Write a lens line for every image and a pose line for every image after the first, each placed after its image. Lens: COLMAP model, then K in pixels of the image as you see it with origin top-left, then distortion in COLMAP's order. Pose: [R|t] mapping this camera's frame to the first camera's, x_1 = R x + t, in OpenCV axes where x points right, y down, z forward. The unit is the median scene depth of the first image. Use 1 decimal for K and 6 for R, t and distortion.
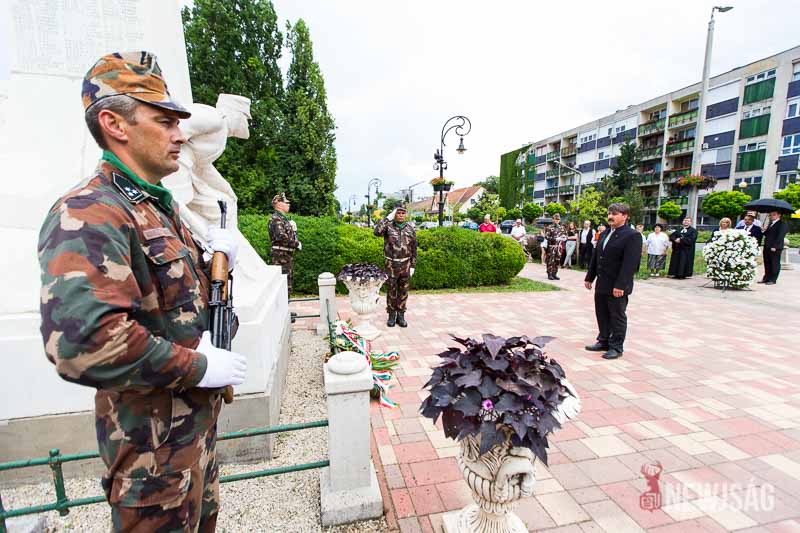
lens RADIAL K [[359.0, 0, 398.3], [0, 359.0, 267.6], [0, 0, 1]] dist [0.003740, -0.000870]
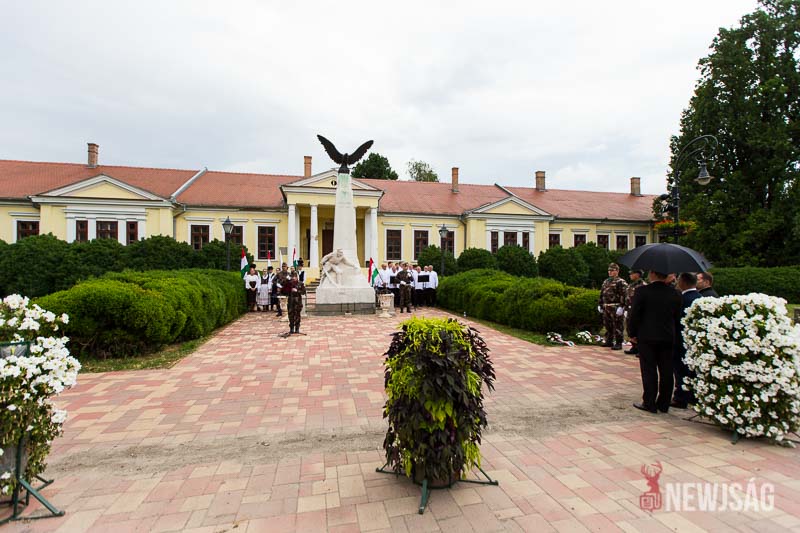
lens RADIAL K [[359.0, 0, 398.3], [0, 359.0, 267.6], [0, 0, 1]] dist [0.003740, -0.000870]
pose [[-0.000879, -0.010317, -0.999946, 0.943756], [-0.123052, 0.992349, -0.010131, -0.057312], [0.992400, 0.123036, -0.002142, 0.393820]]
